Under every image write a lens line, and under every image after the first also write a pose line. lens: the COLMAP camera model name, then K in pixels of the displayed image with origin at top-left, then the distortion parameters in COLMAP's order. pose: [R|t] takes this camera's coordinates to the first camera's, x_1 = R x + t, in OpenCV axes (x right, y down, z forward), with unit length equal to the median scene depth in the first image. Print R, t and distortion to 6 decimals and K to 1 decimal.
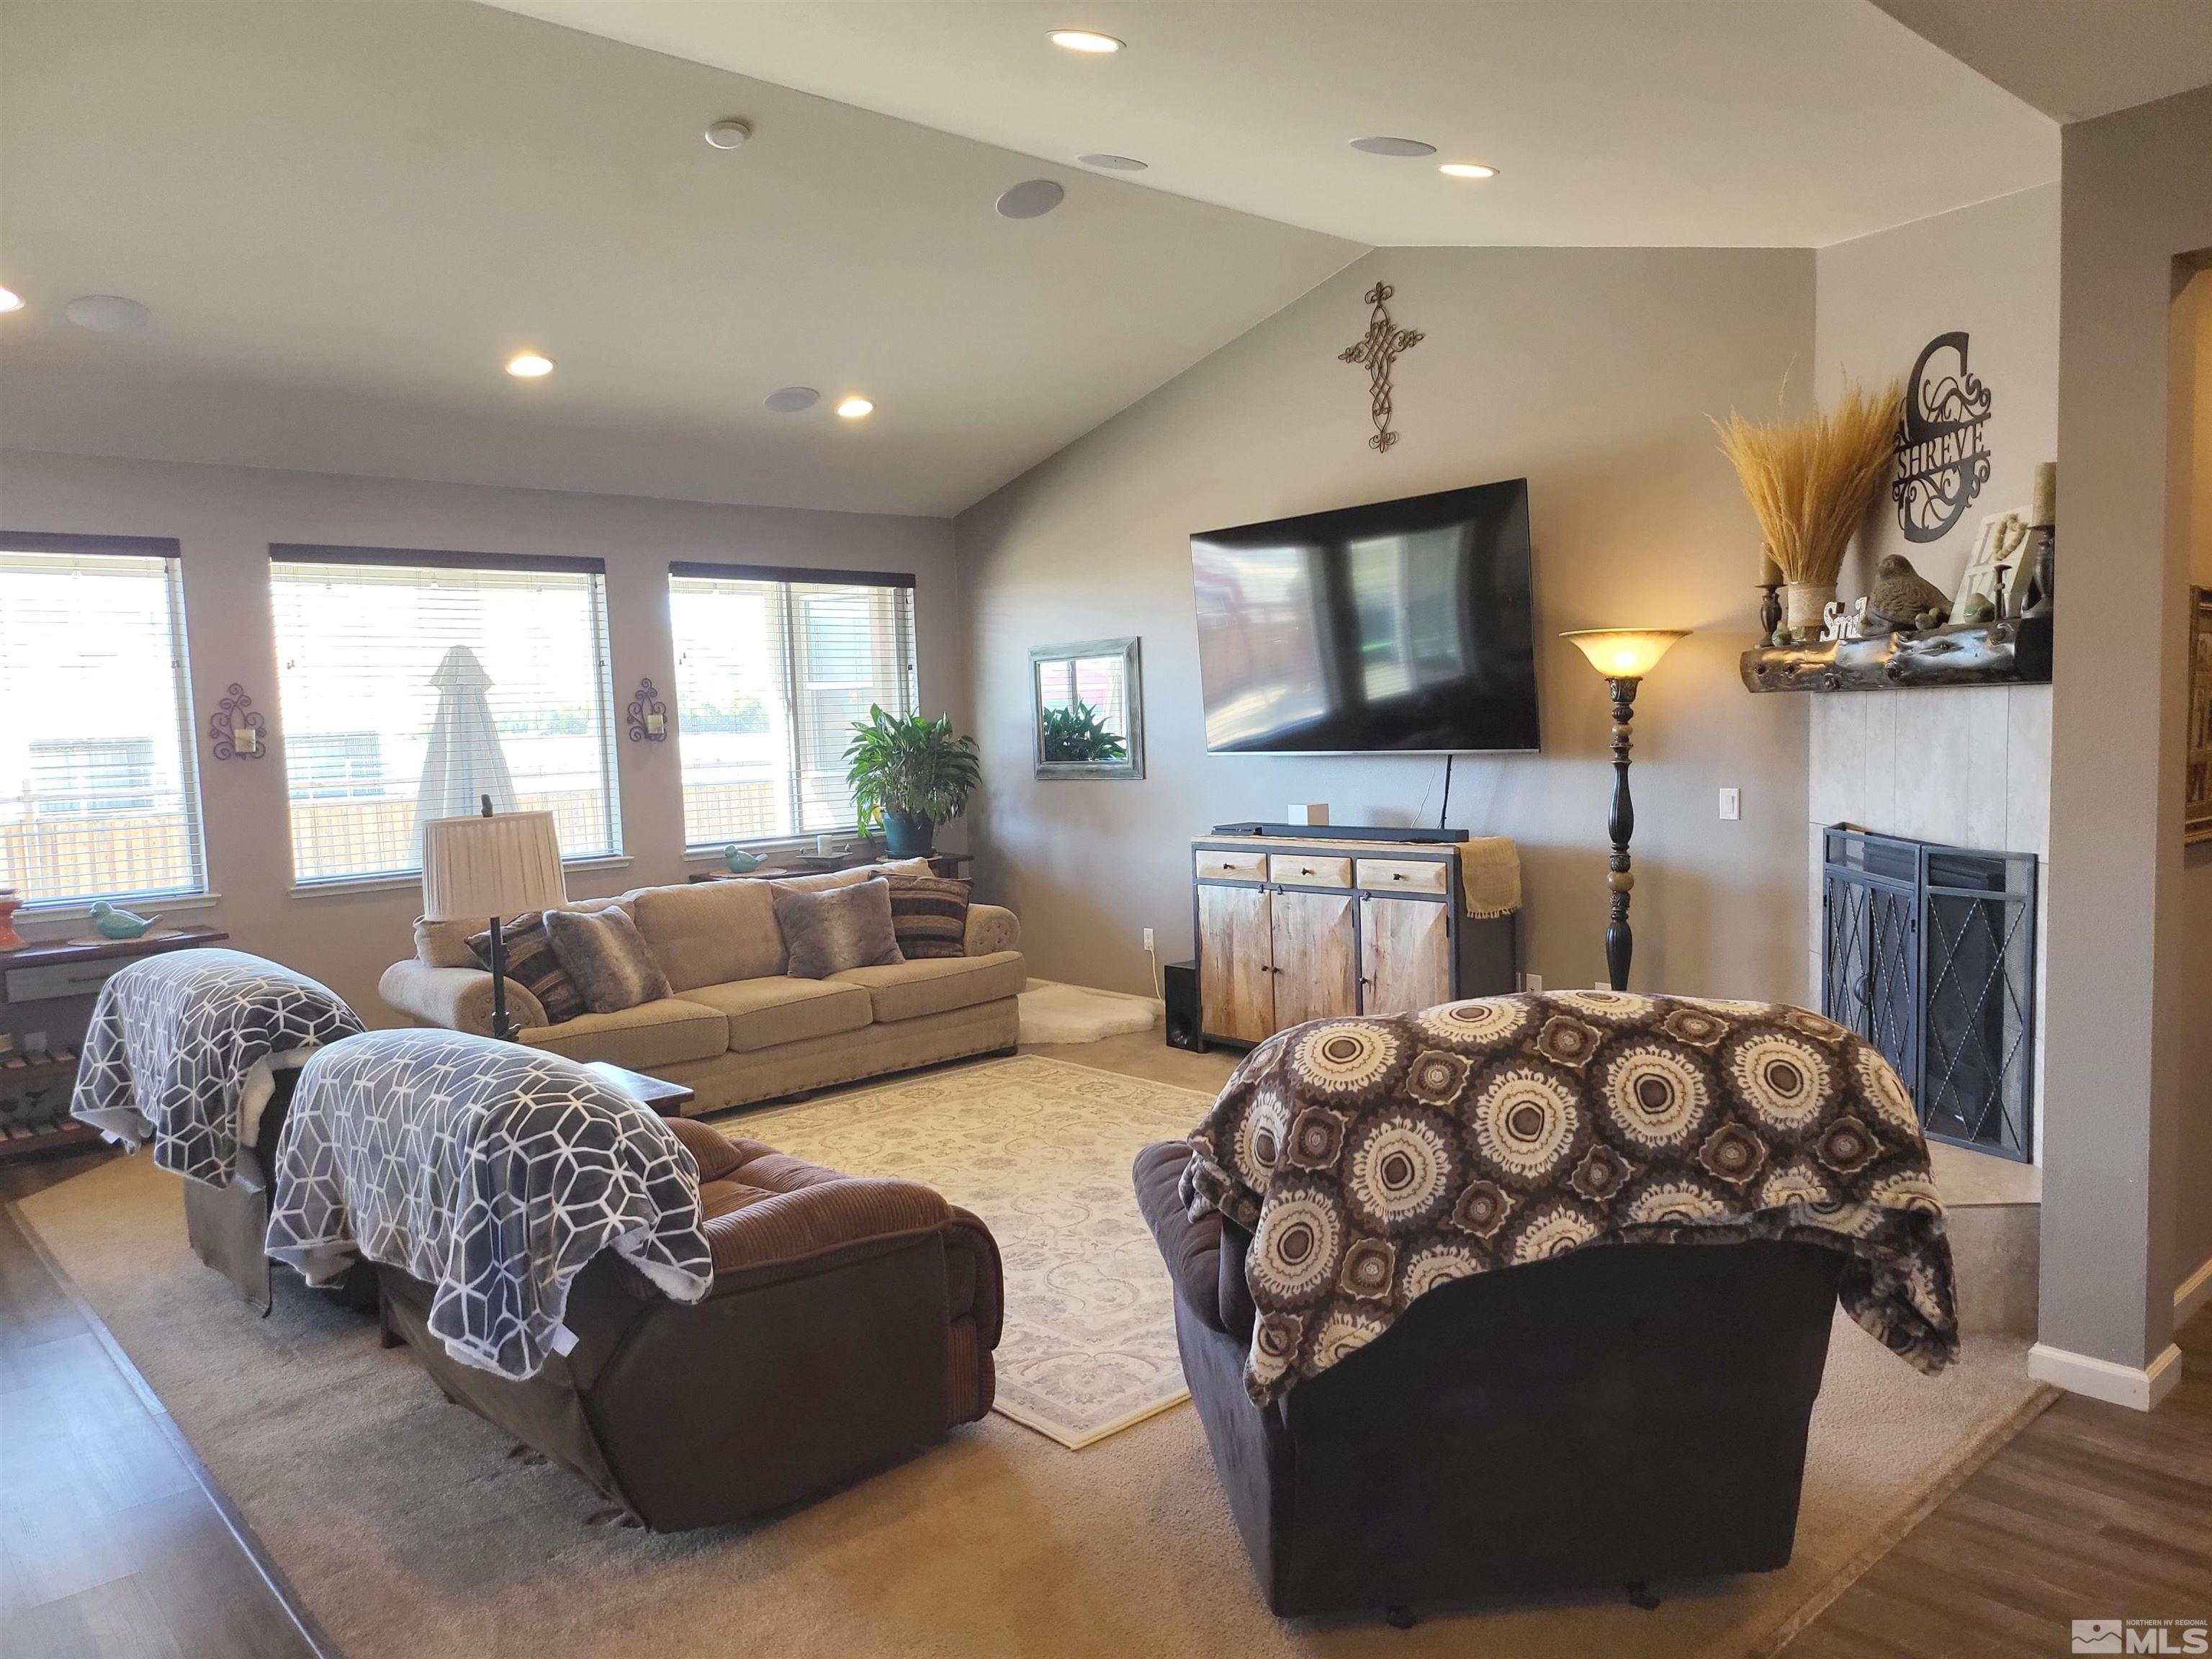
lens RADIAL K [[1548.2, 0, 1092.9], [0, 1548.2, 824.5], [0, 0, 1]] dist [0.037181, -0.028019]
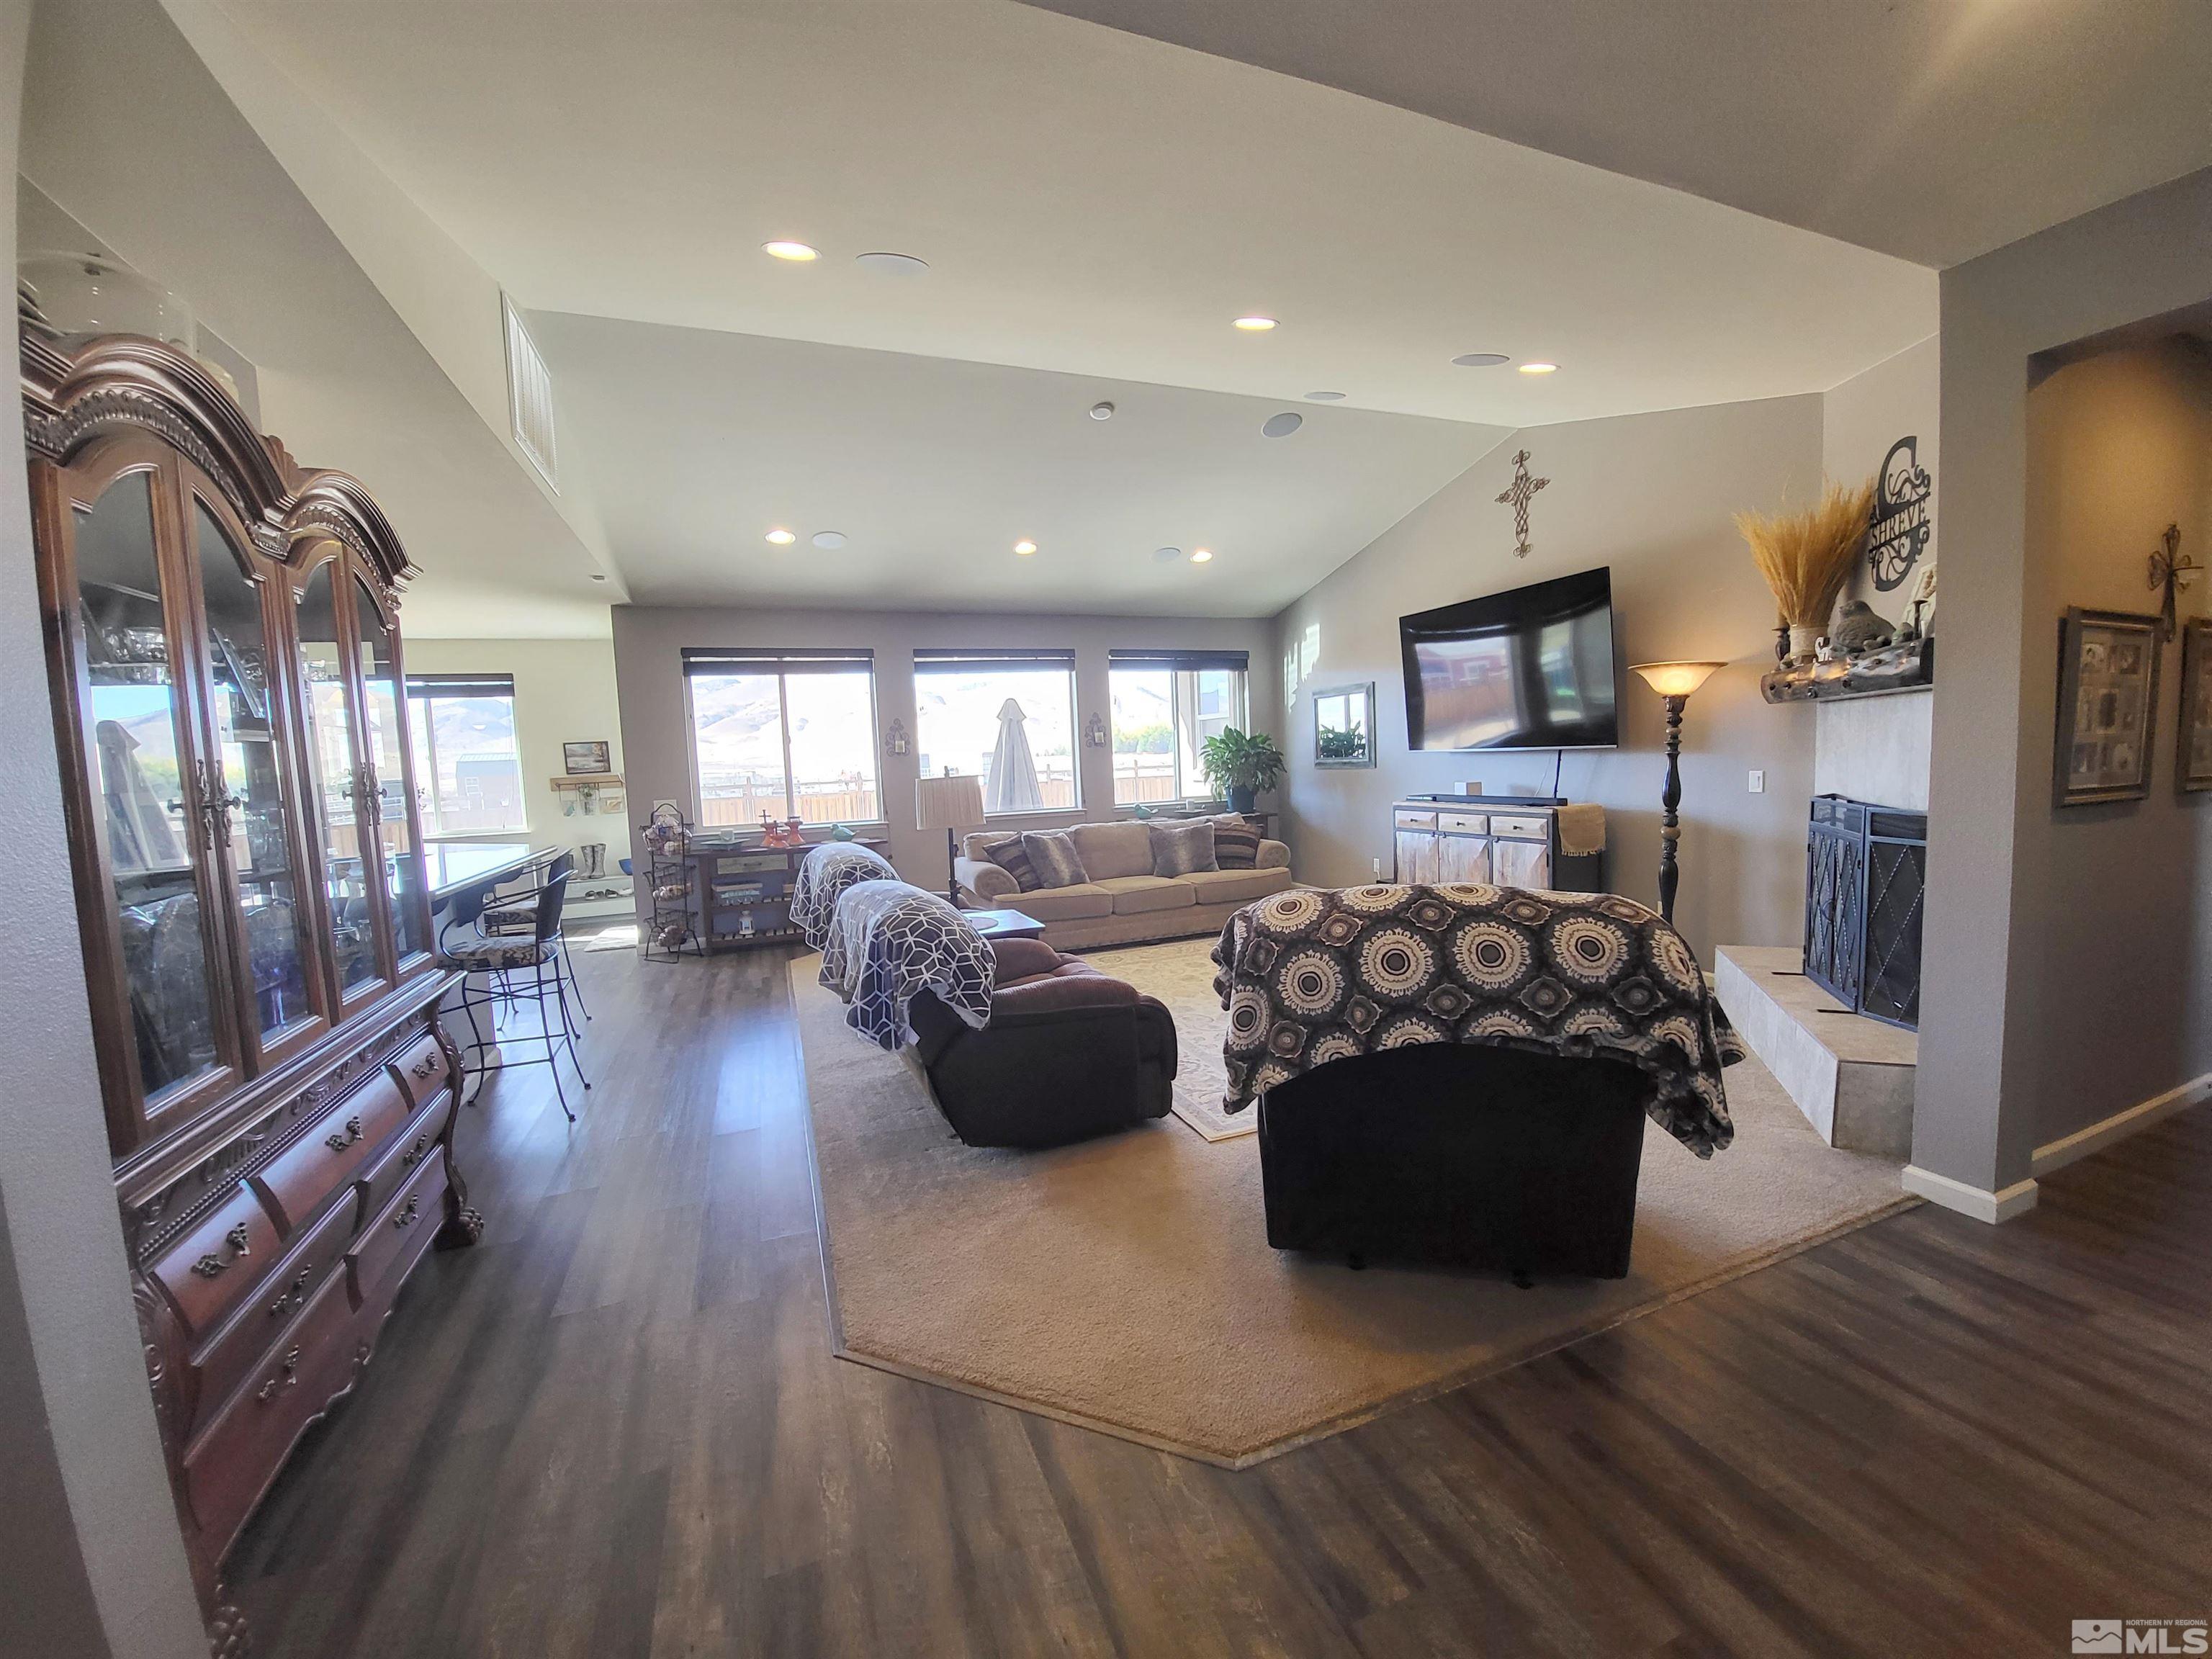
lens RADIAL K [[876.3, 0, 1100.1], [0, 876.3, 818.1], [0, 0, 1]] dist [-0.014523, -0.002283]
pose [[0.937574, 0.021517, -0.347120, 0.131784], [-0.014897, 0.999653, 0.021727, 0.013743], [0.347467, -0.015200, 0.937569, 0.030743]]
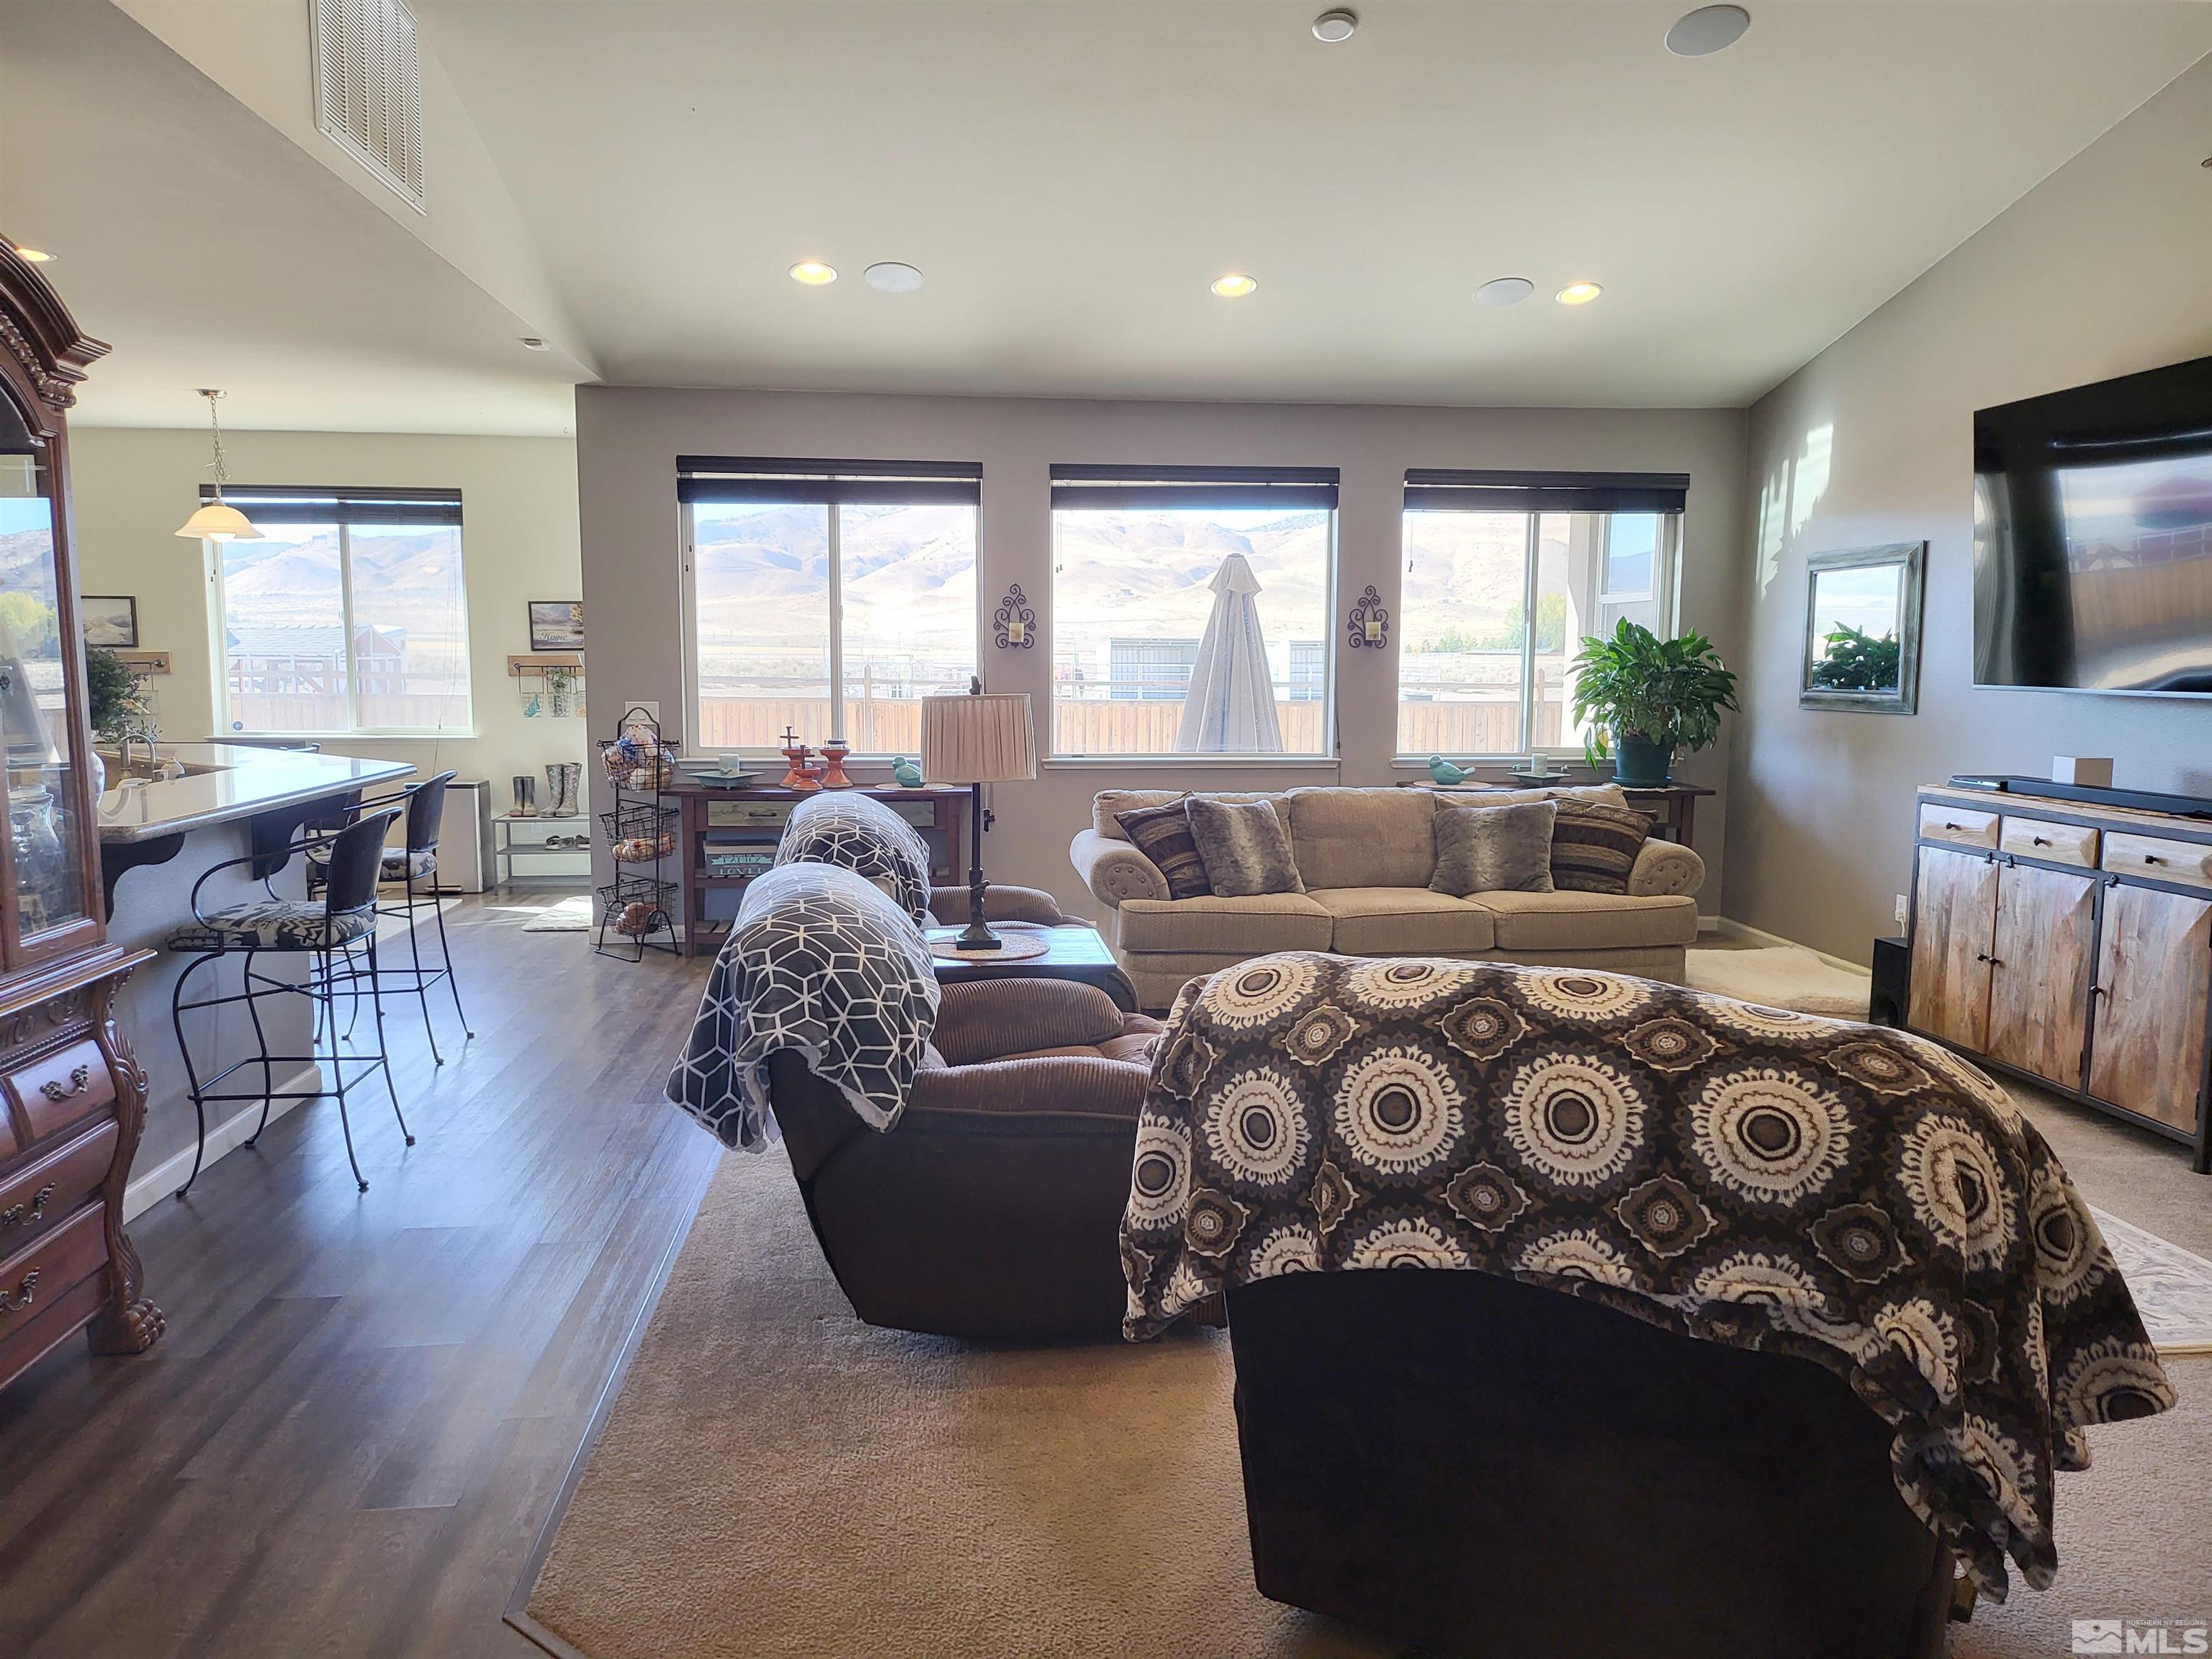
lens RADIAL K [[1548.2, 0, 1086.5], [0, 1548.2, 810.3], [0, 0, 1]] dist [0.037181, -0.028019]
pose [[0.806769, 0.099679, -0.582399, 0.266405], [-0.073293, 0.994937, 0.068758, -0.005436], [0.586304, -0.012786, 0.809990, 0.099410]]
